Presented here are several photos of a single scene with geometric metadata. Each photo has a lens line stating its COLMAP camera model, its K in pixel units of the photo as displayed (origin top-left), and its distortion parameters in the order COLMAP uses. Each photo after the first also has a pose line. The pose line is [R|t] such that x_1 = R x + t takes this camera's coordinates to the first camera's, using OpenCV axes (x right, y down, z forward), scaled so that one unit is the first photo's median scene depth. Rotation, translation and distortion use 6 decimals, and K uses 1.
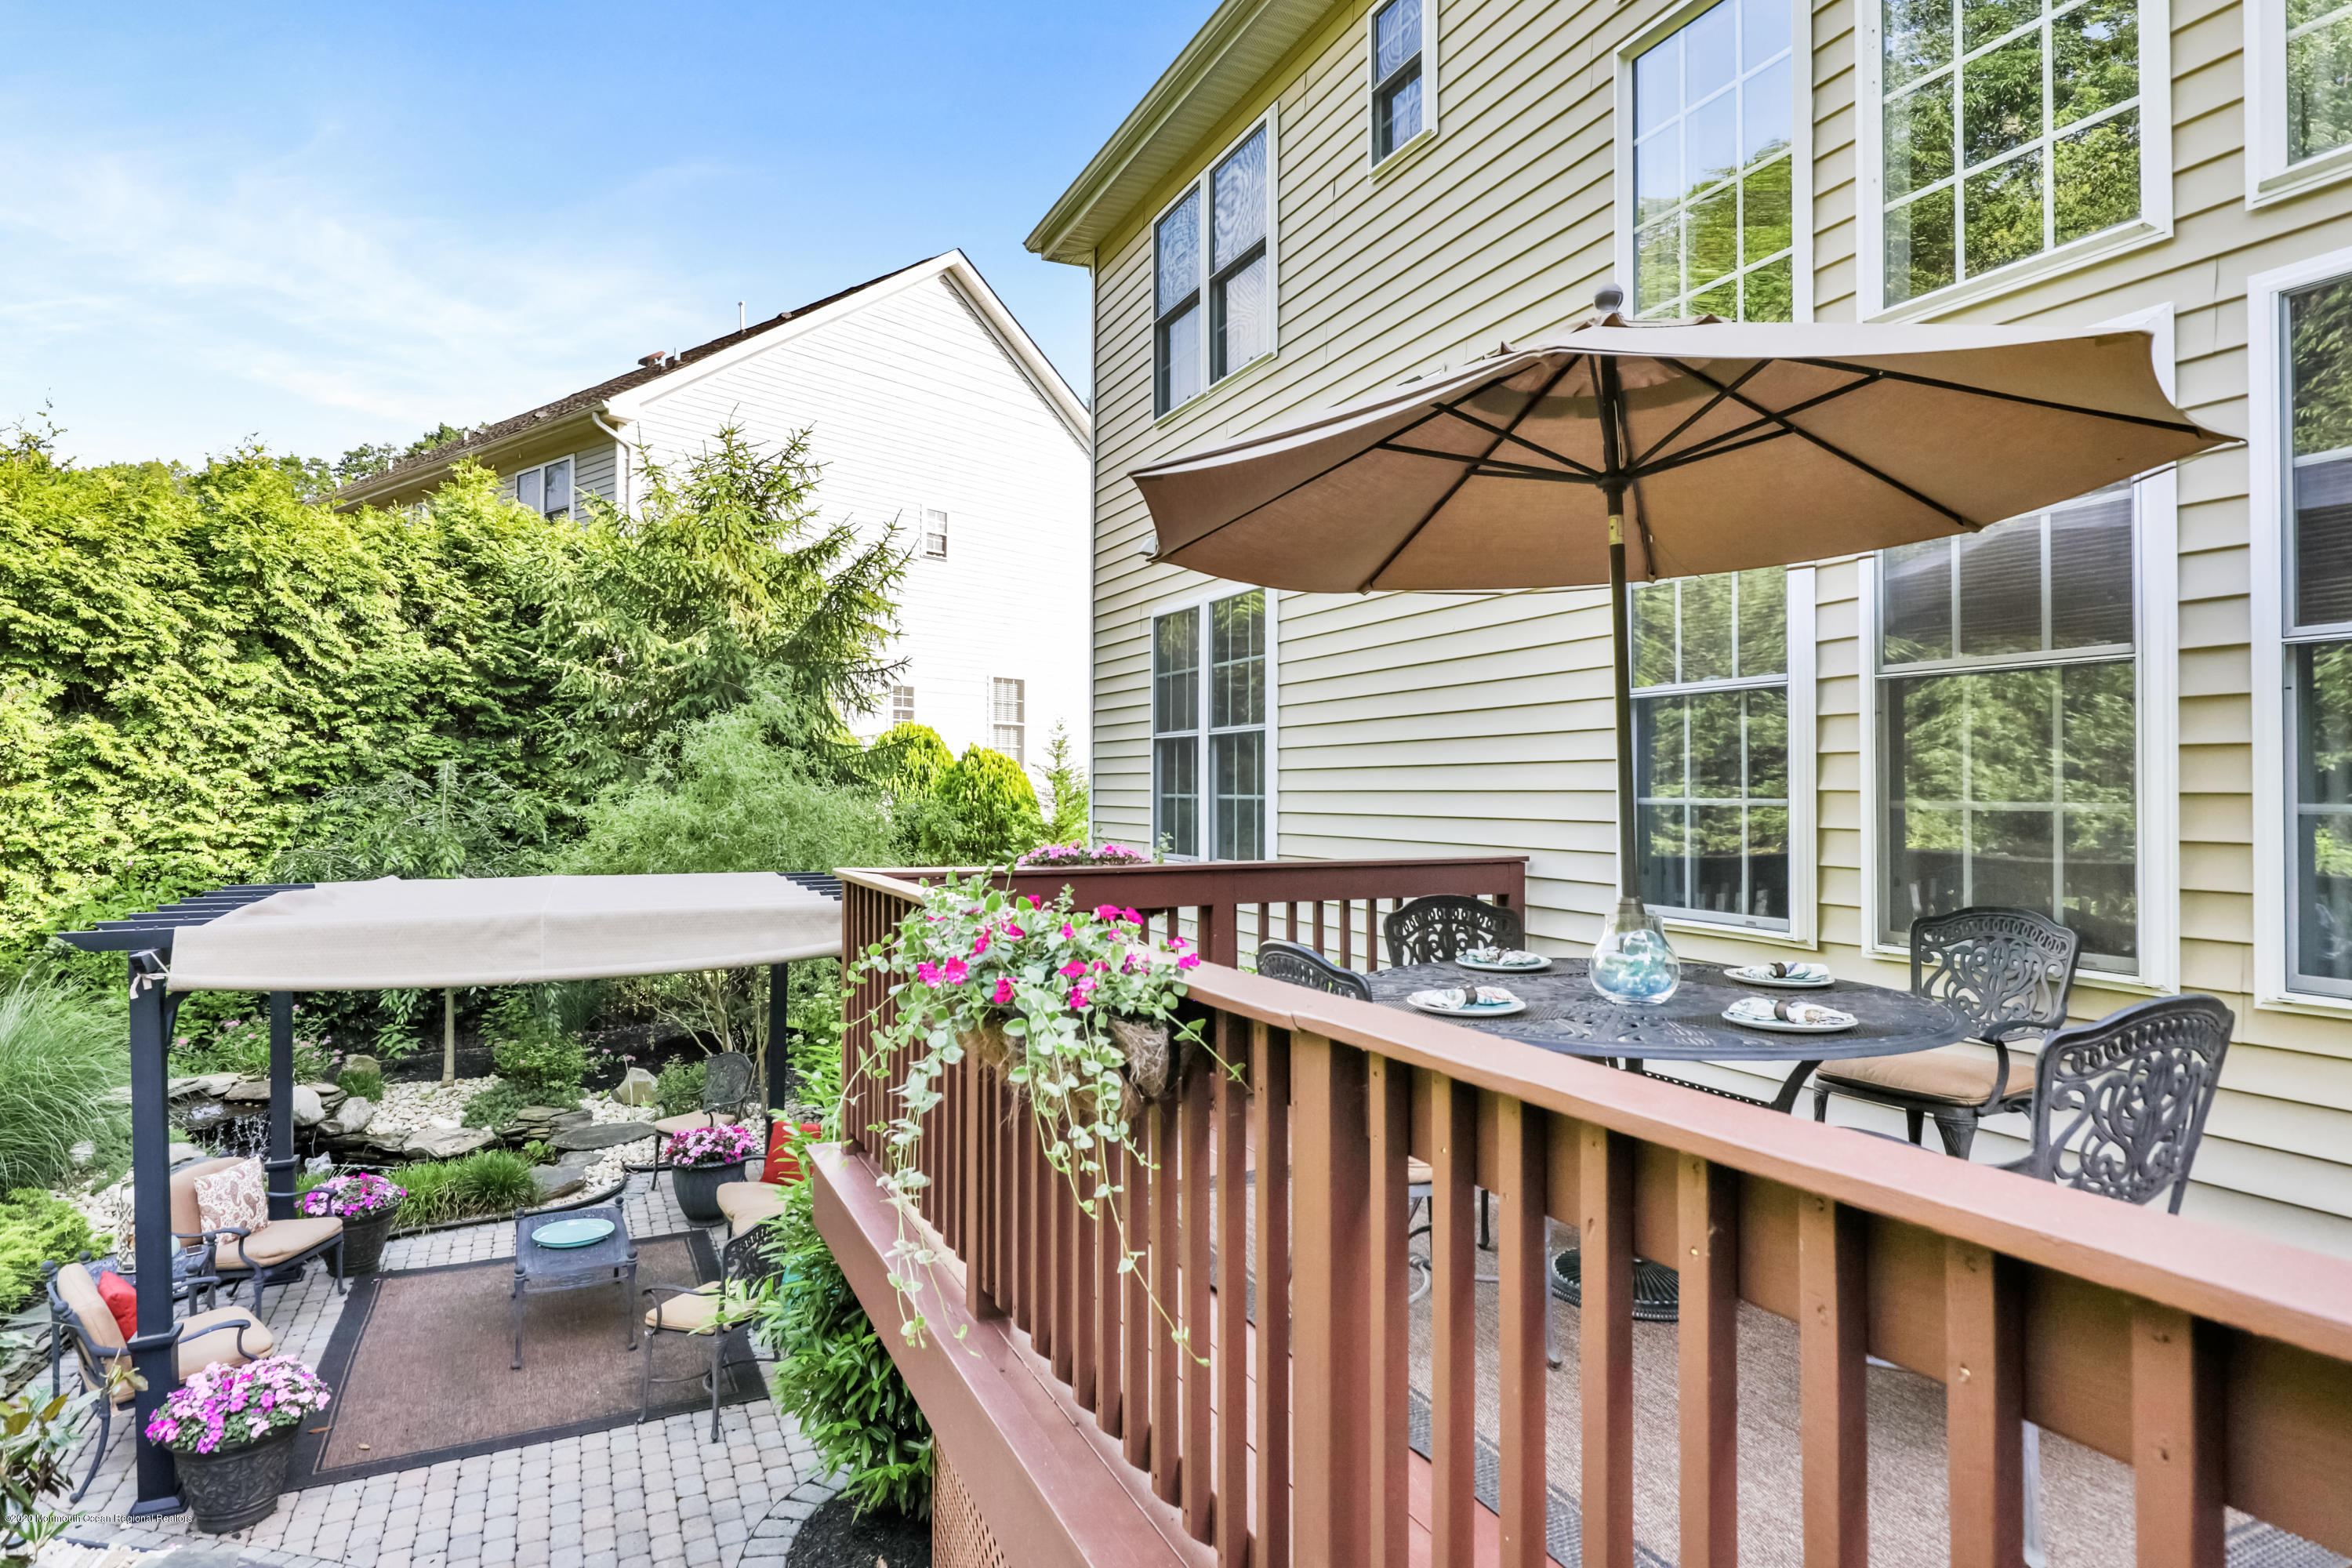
lens RADIAL K [[1210.0, 0, 1176.0], [0, 1210.0, 784.0], [0, 0, 1]] dist [-0.000840, -0.000542]
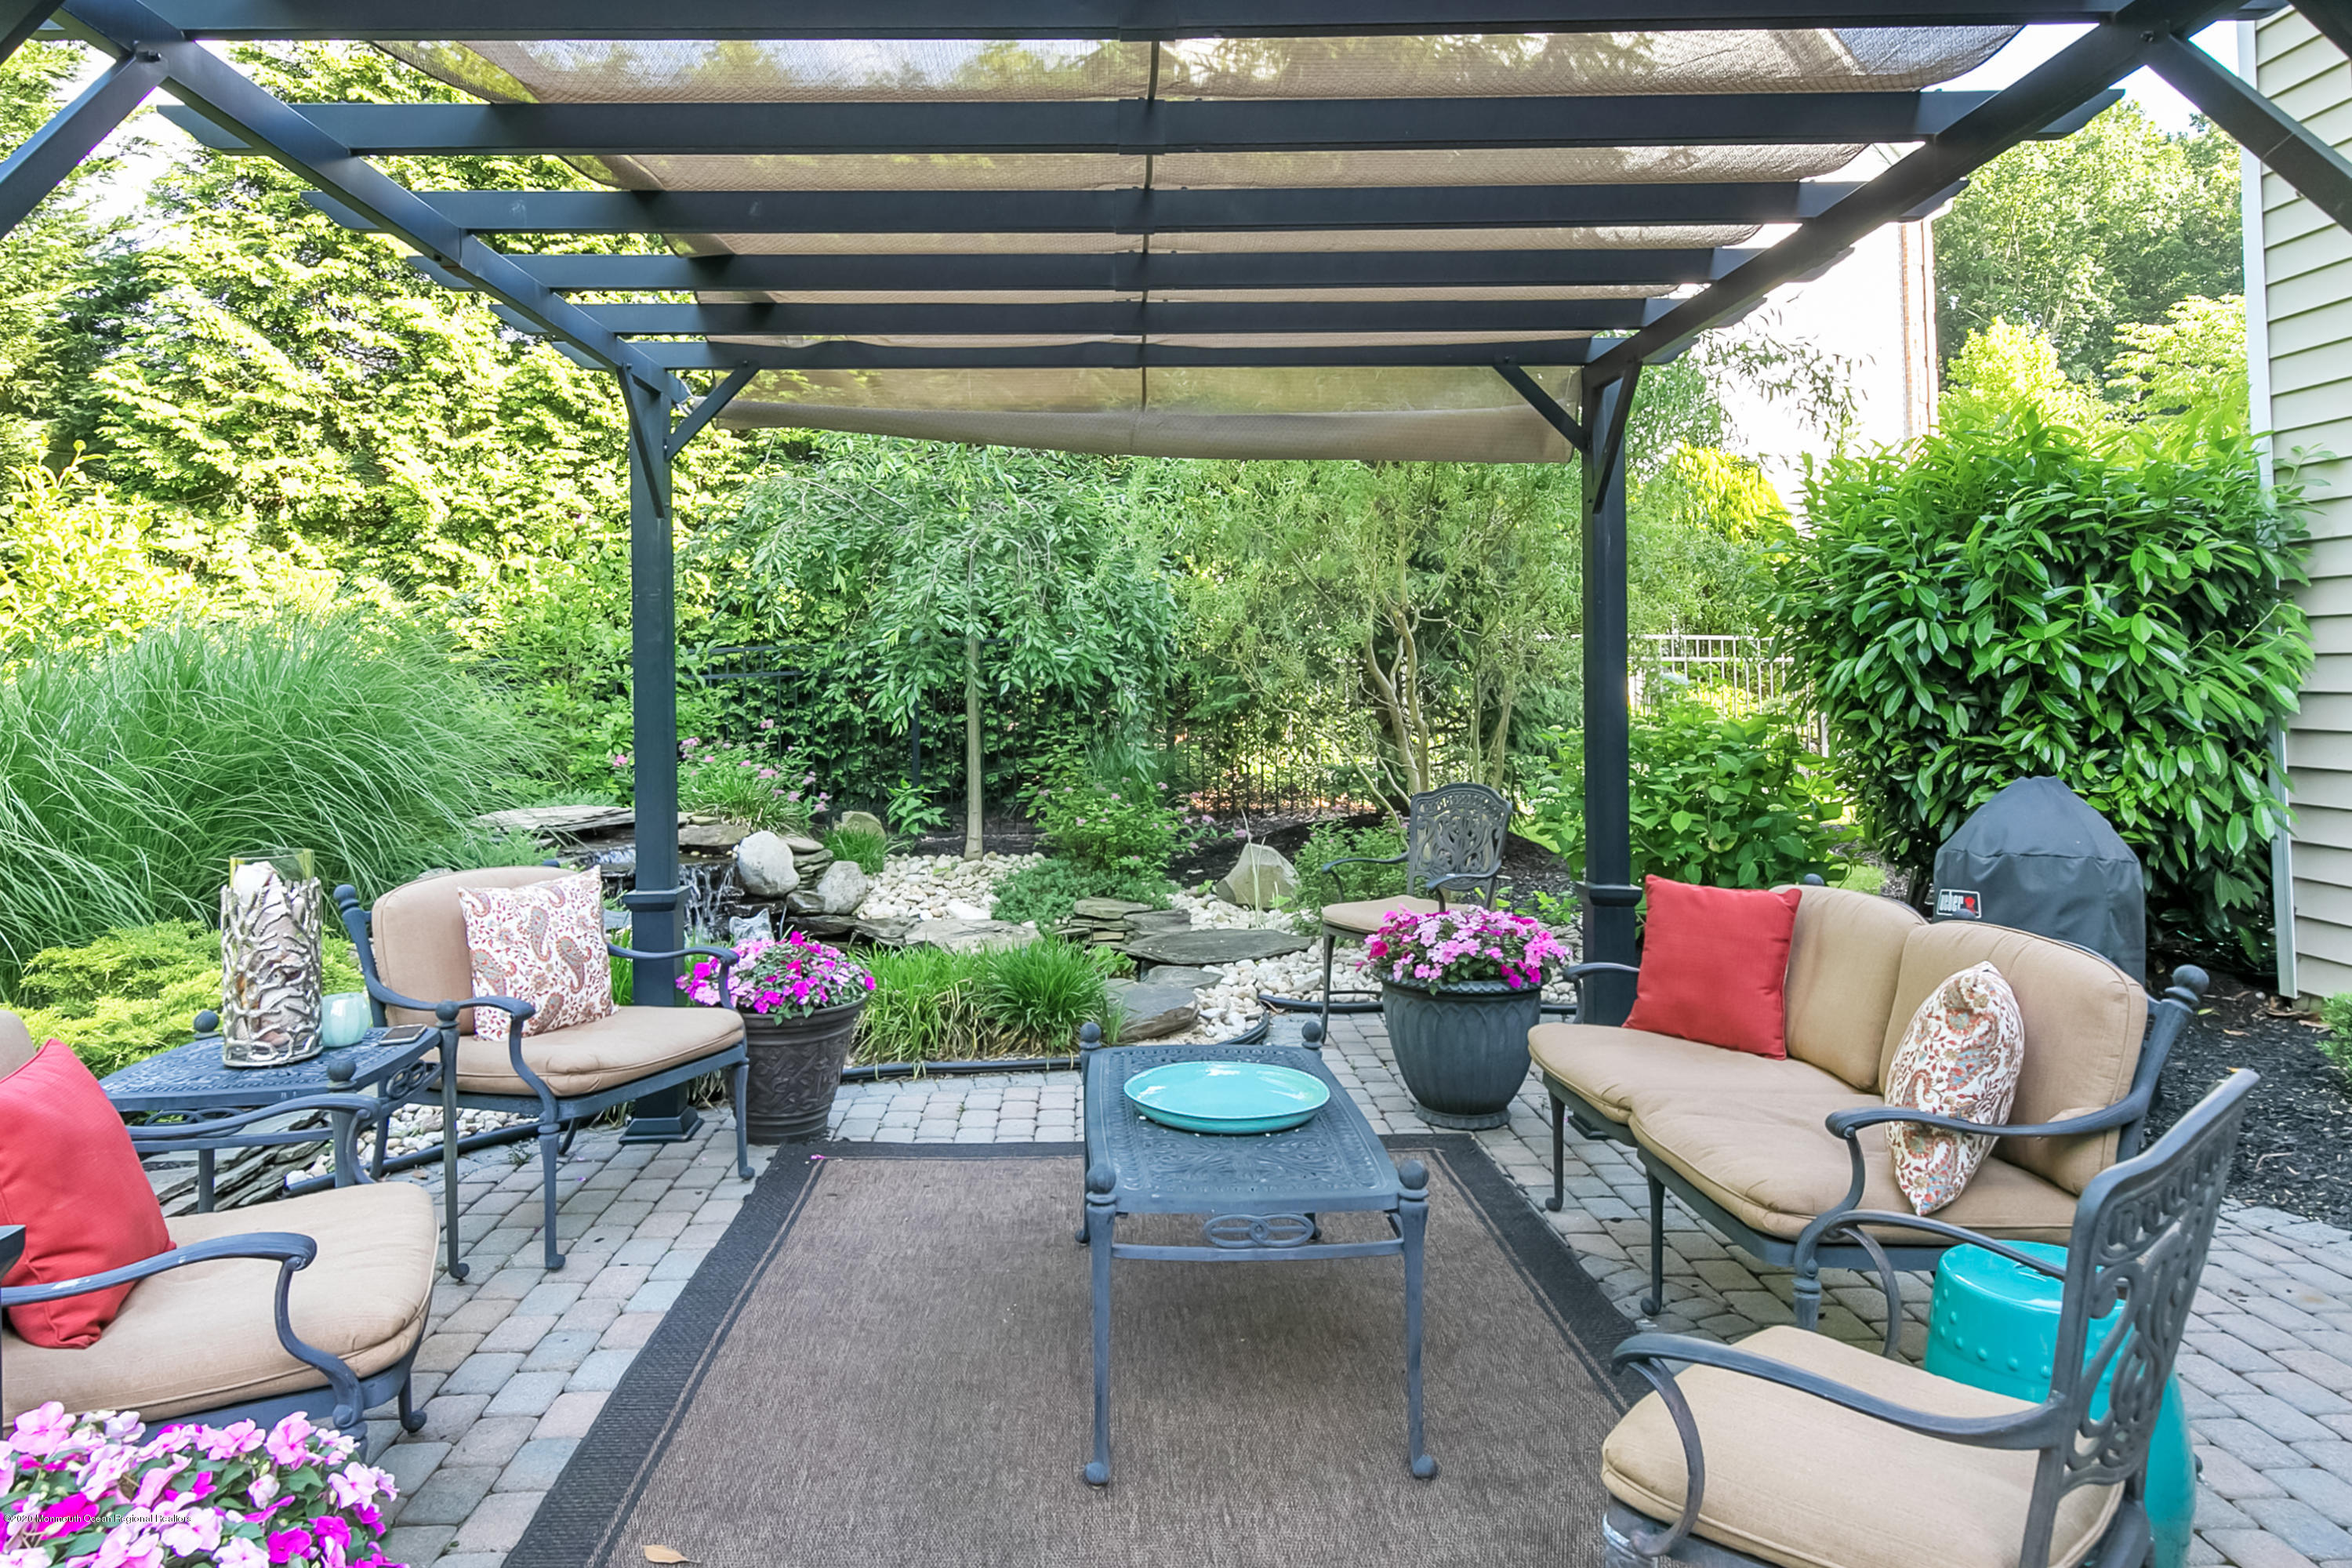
lens RADIAL K [[1121.2, 0, 1176.0], [0, 1121.2, 784.0], [0, 0, 1]] dist [0.001037, 0.000142]
pose [[0.922489, -0.005777, -0.385980, -0.301611], [0.013685, 0.999749, 0.017744, 0.214543], [0.385781, -0.021651, 0.922336, 0.541786]]
